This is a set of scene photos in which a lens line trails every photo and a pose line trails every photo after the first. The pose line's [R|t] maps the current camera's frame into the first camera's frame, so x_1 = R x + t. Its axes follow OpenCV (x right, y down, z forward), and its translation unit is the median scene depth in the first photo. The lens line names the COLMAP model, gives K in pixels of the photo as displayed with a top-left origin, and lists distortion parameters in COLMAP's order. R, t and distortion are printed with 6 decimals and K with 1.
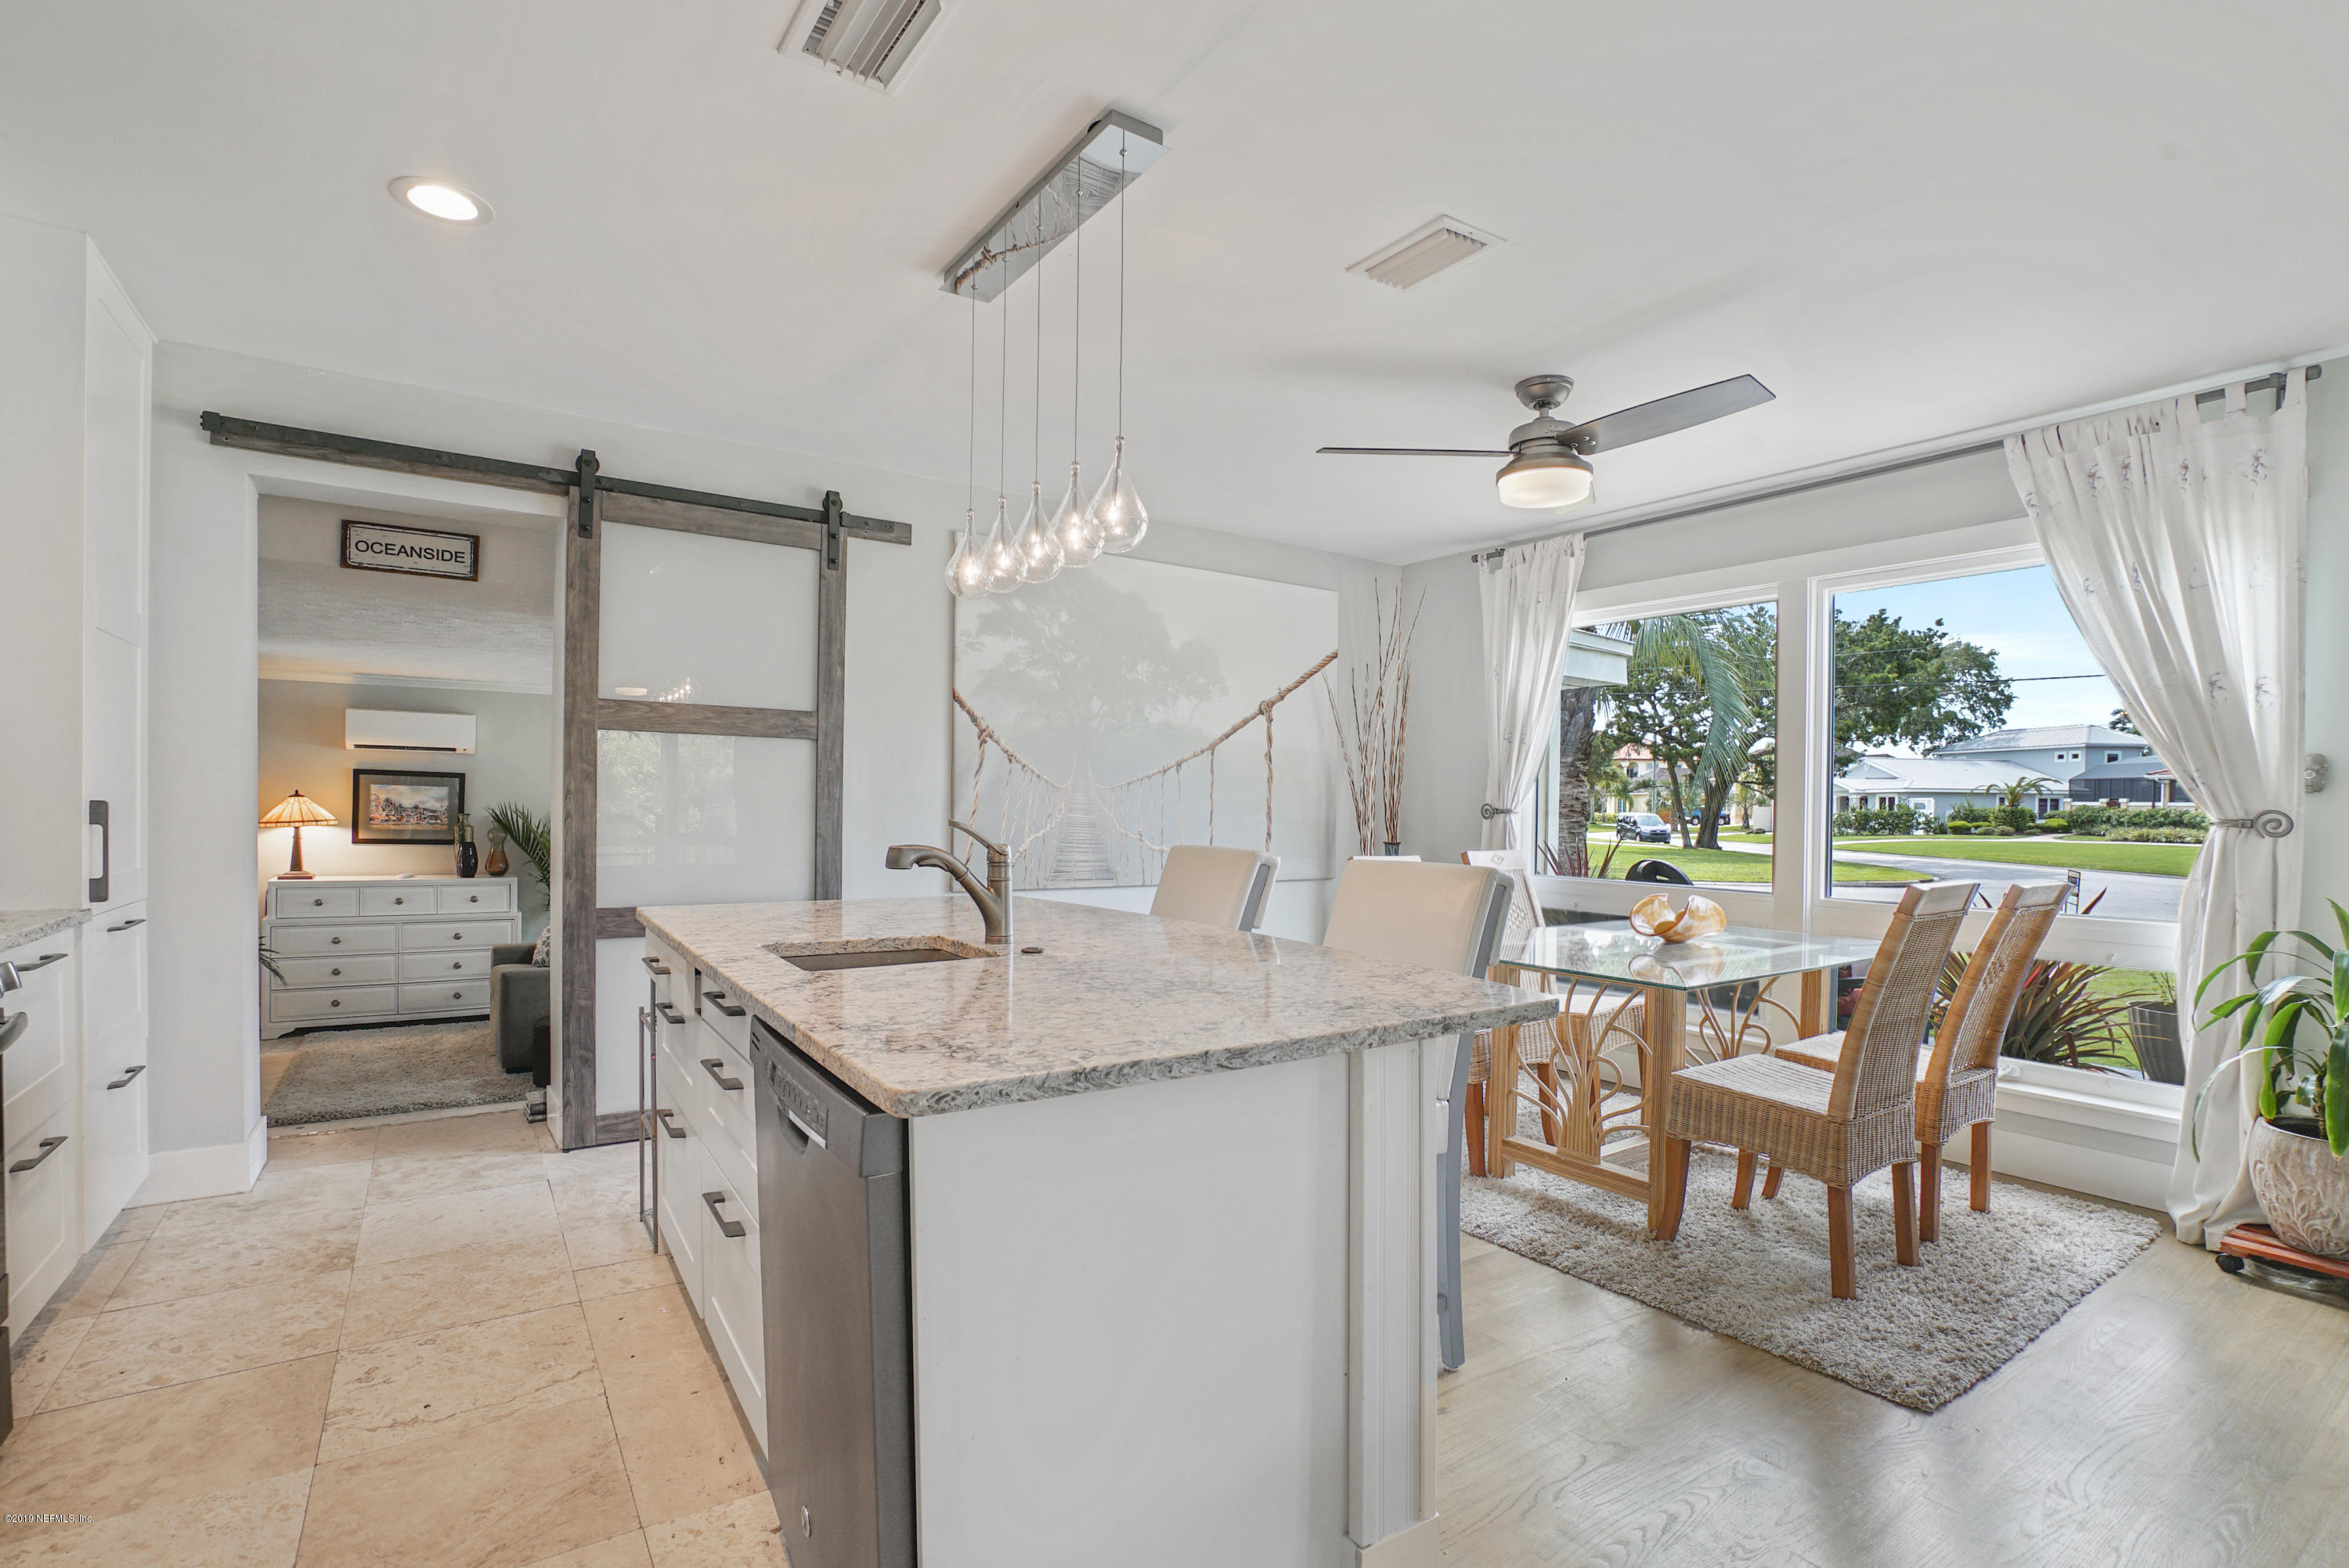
lens RADIAL K [[1104.2, 0, 1163.7], [0, 1104.2, 803.3], [0, 0, 1]] dist [-0.056423, 0.023368]
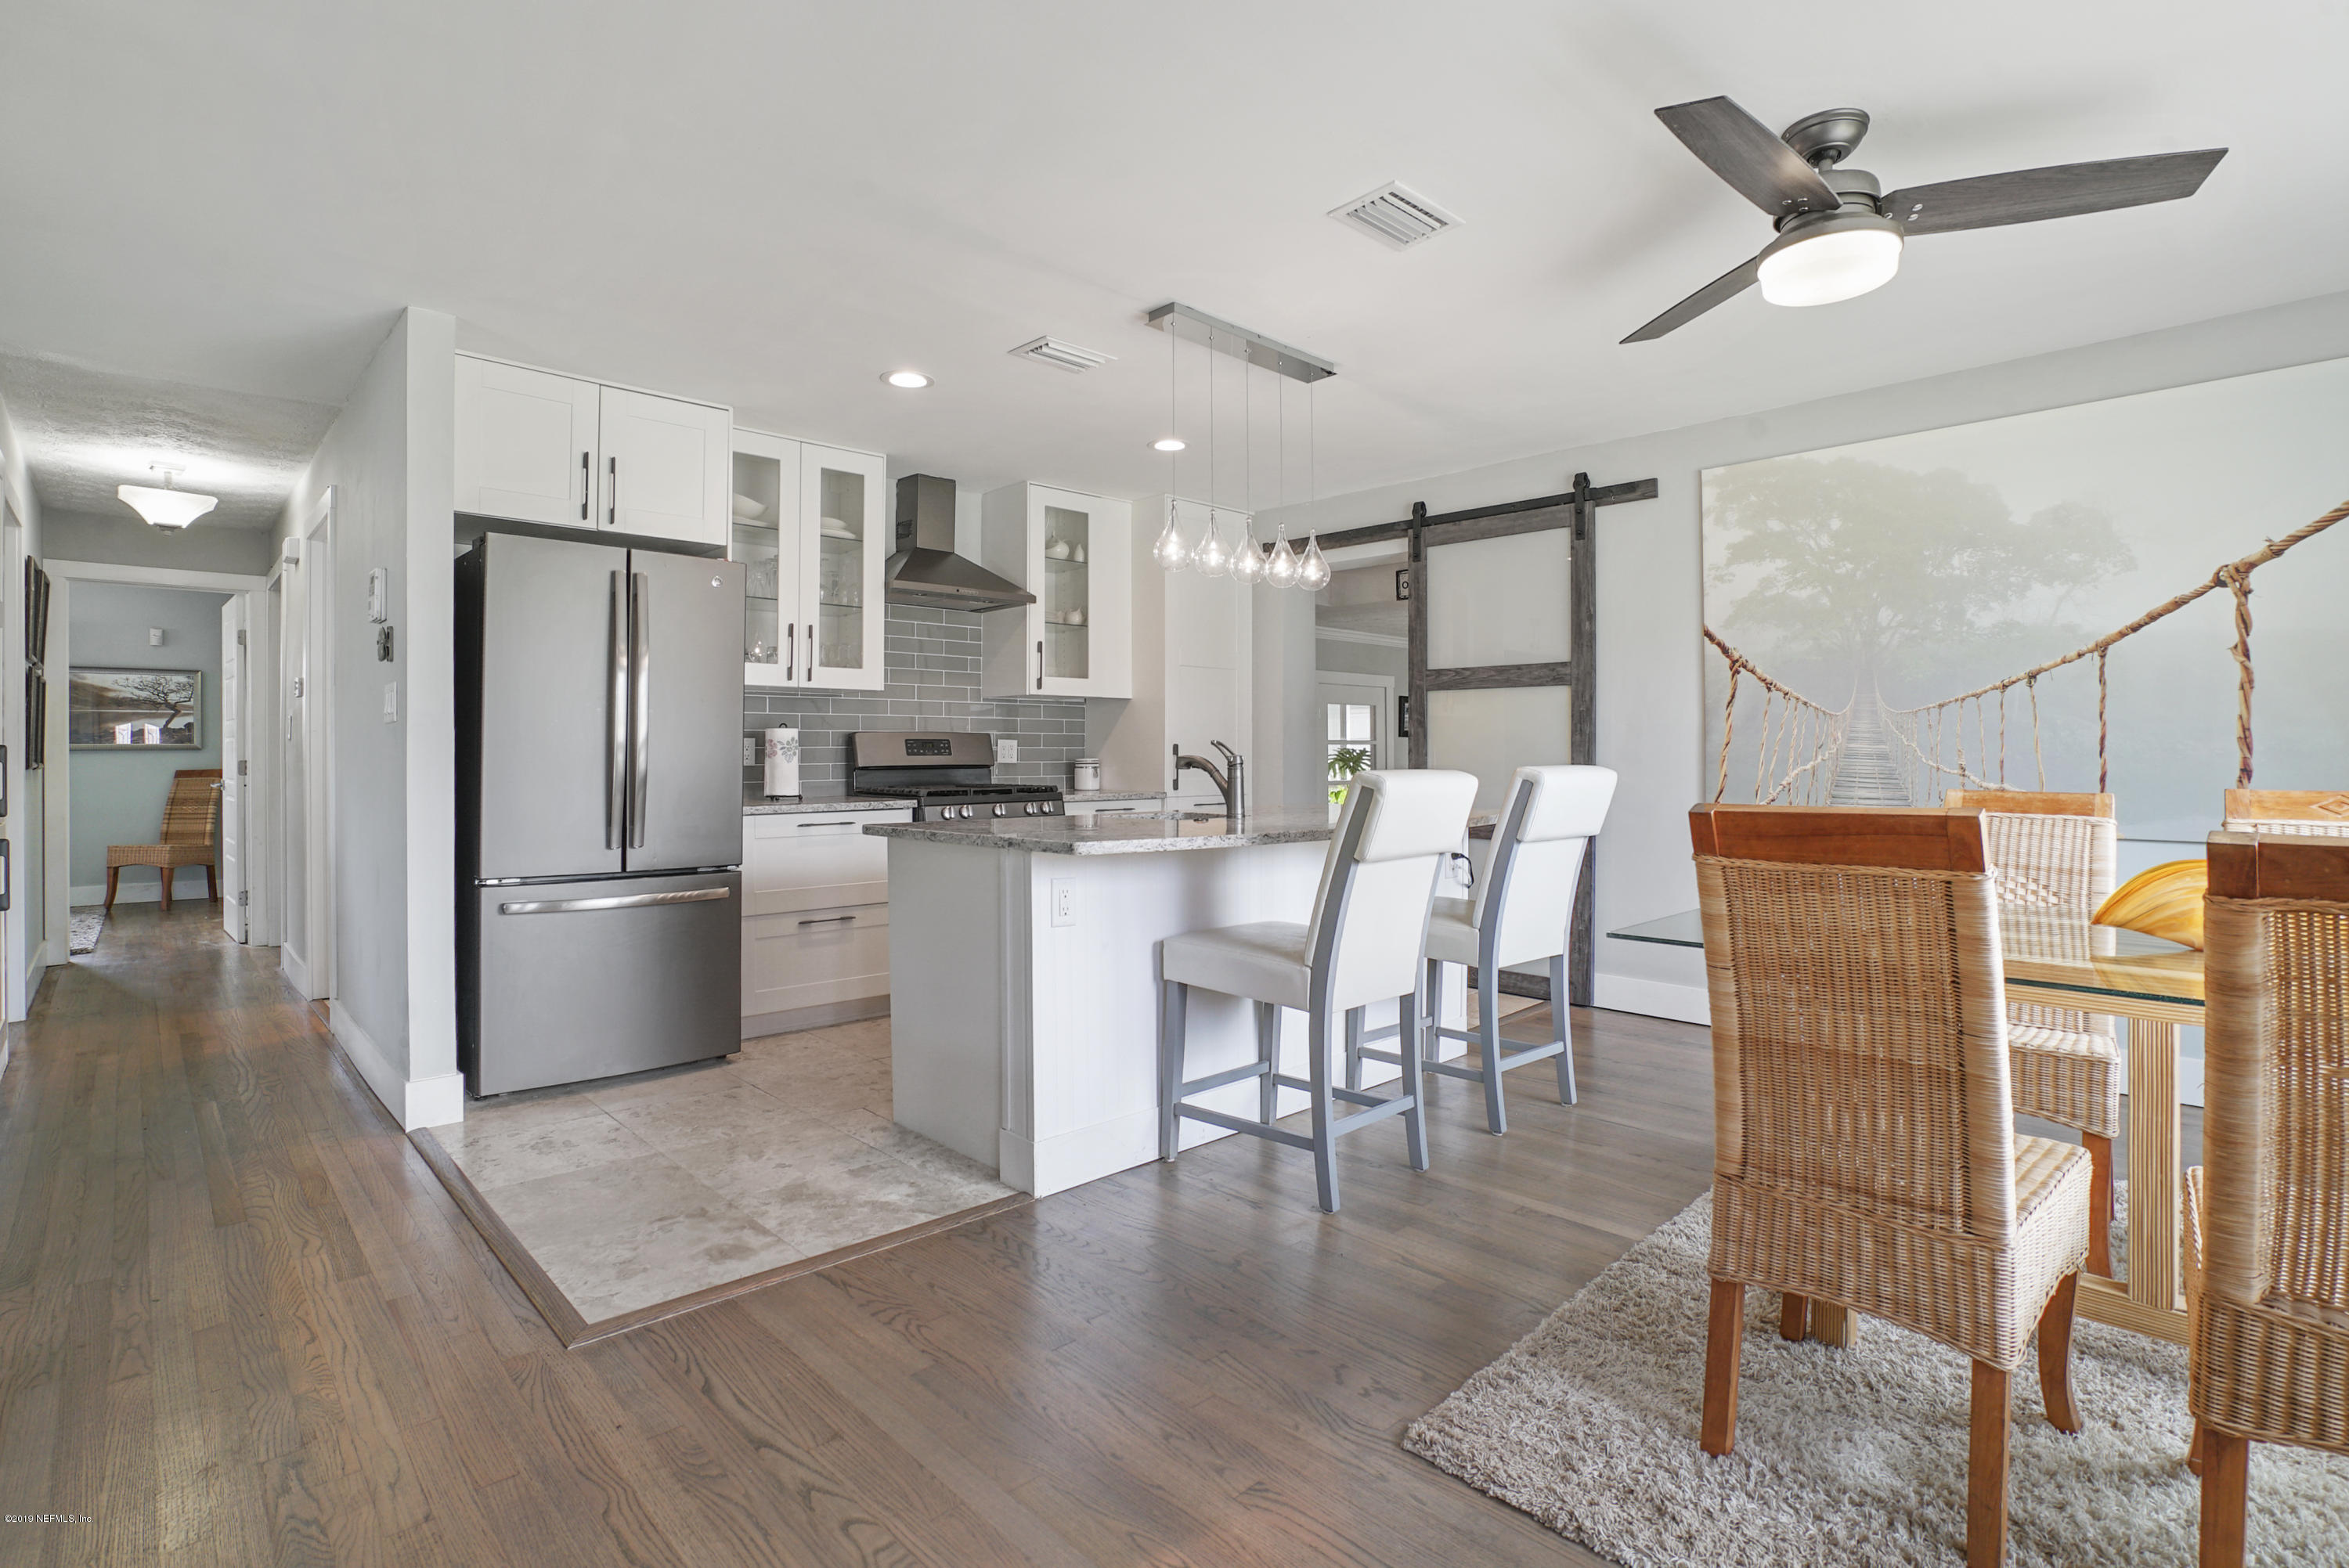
lens RADIAL K [[1118.9, 0, 1170.5], [0, 1118.9, 751.6], [0, 0, 1]] dist [-0.055830, 0.027003]
pose [[0.176524, -0.016883, -0.984152, 0.797228], [0.004752, 0.999856, -0.016300, 0.032014], [0.984285, -0.001799, 0.176579, 0.360116]]
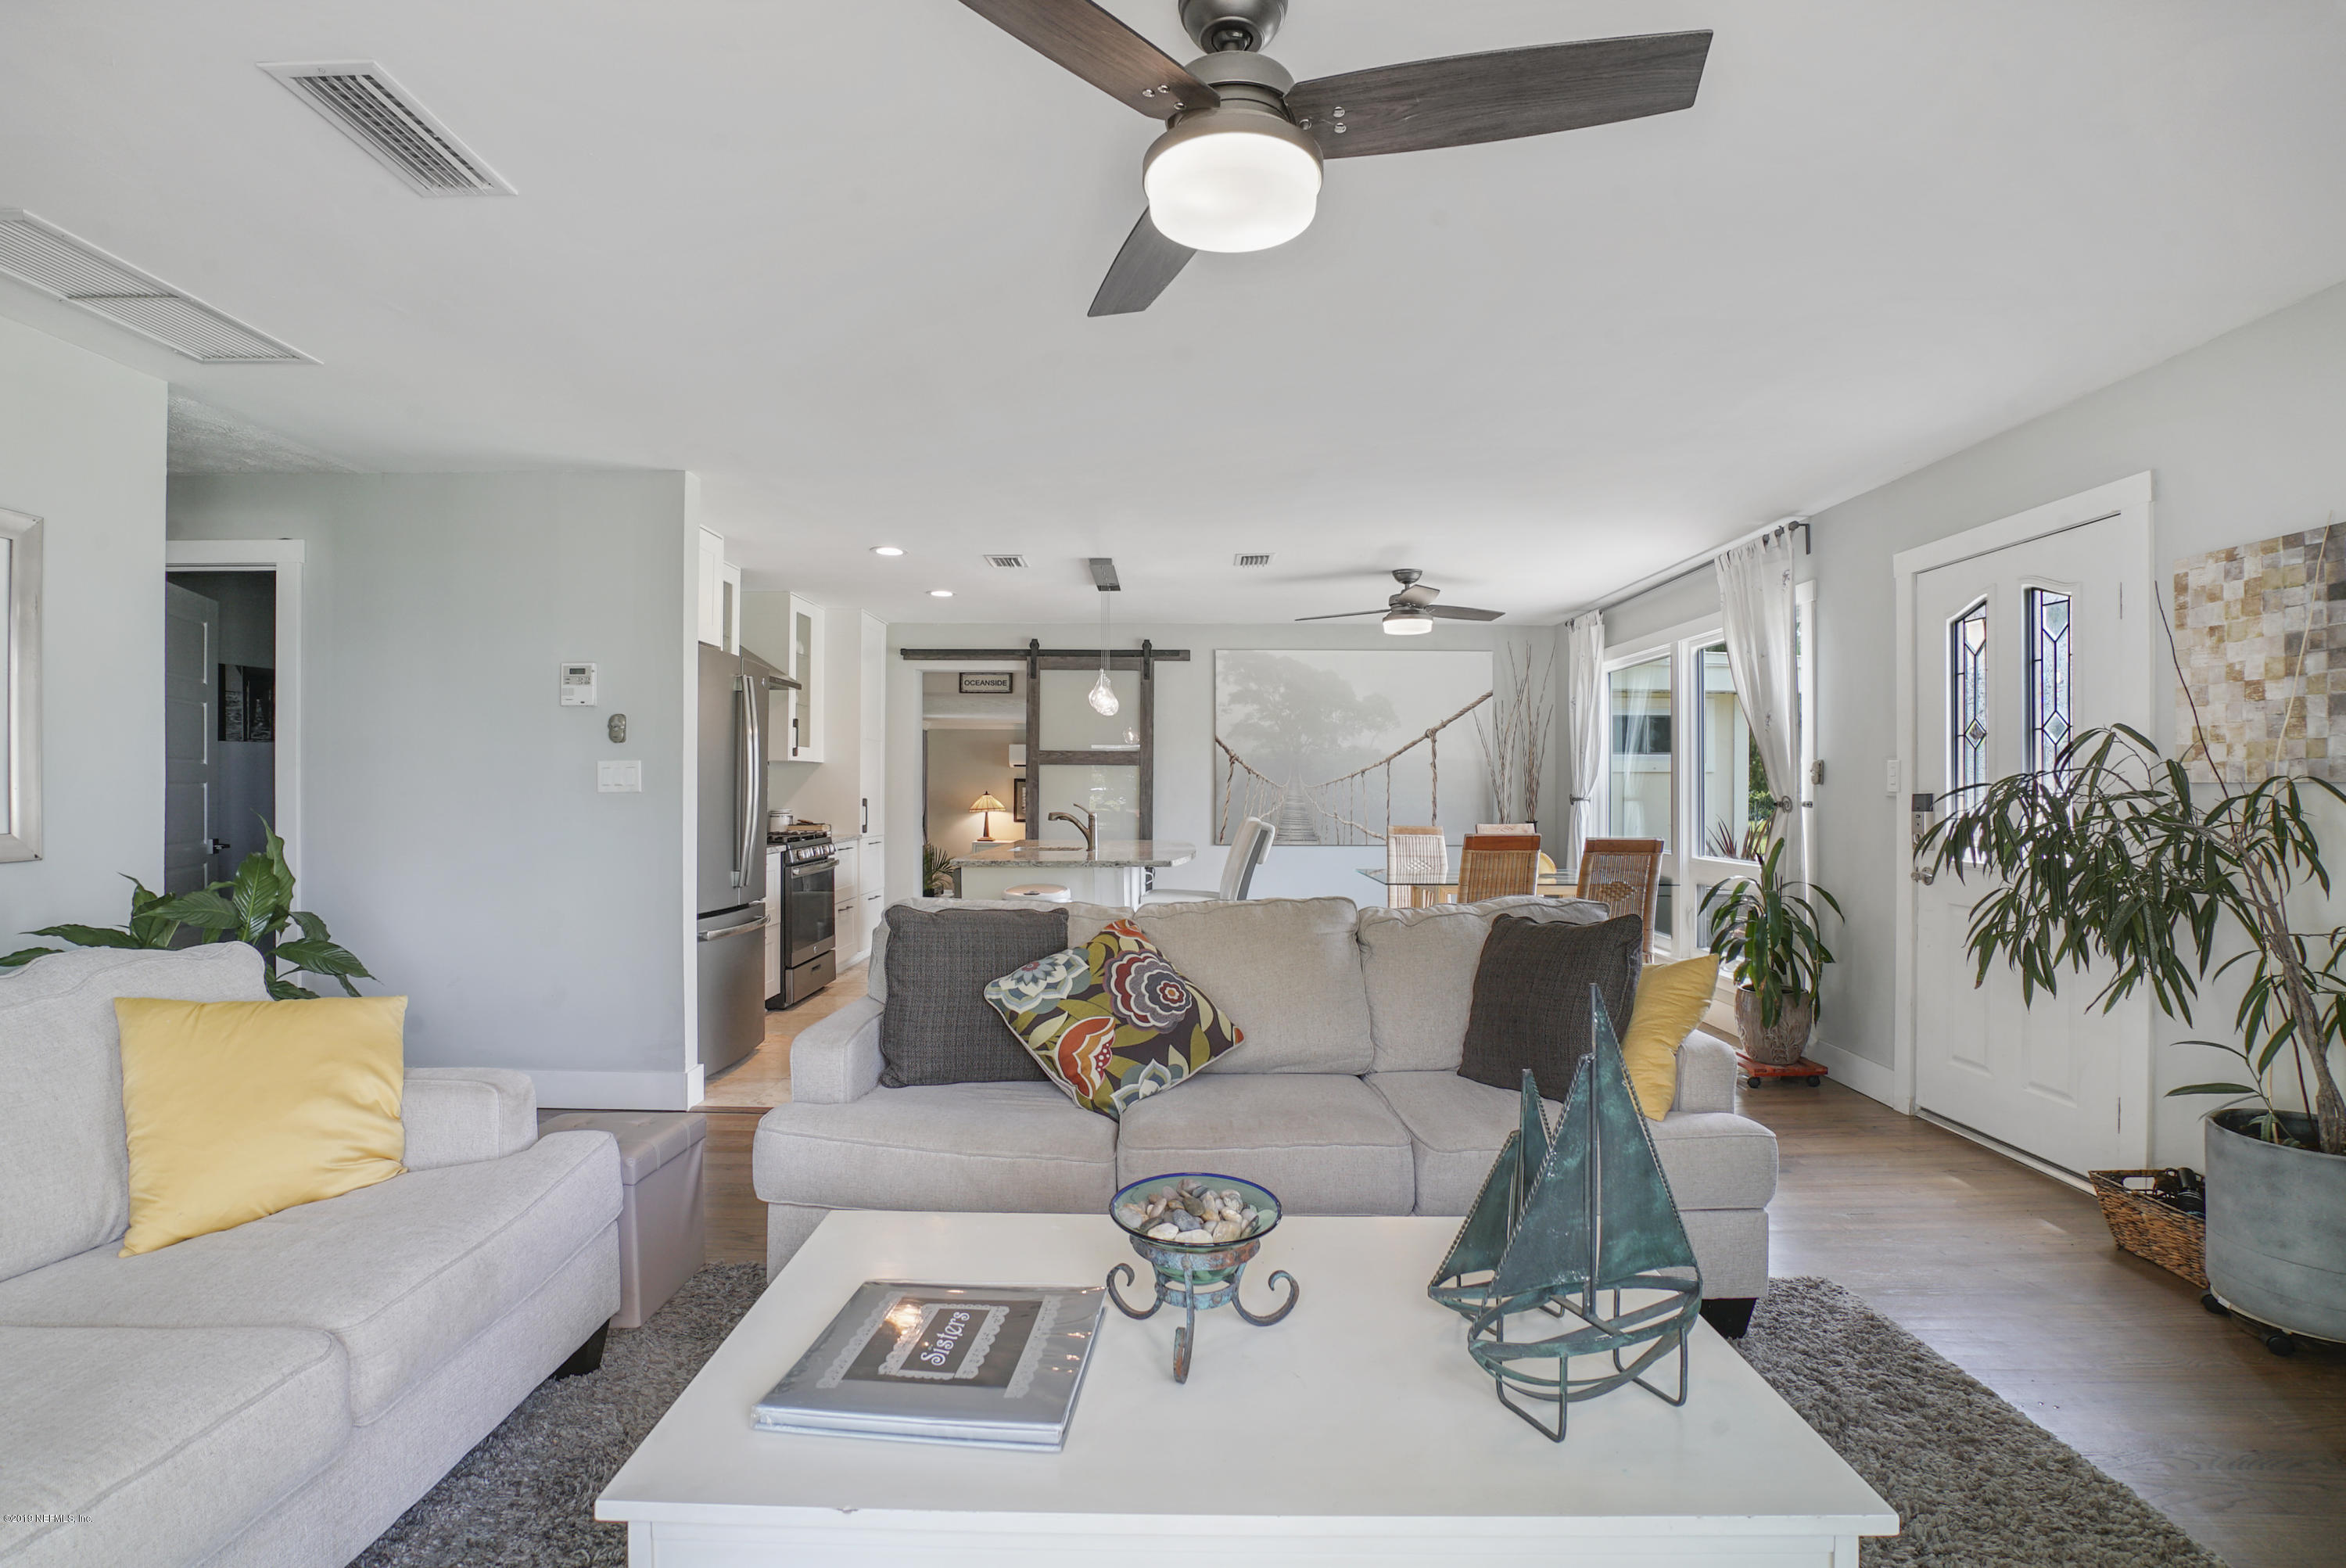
lens RADIAL K [[1129.8, 0, 1171.1], [0, 1129.8, 777.5], [0, 0, 1]] dist [-0.058979, 0.027184]
pose [[0.824868, -0.016409, -0.565087, 0.896719], [0.007690, 0.999812, -0.017807, 0.001143], [0.565273, 0.010343, 0.824839, -0.667077]]
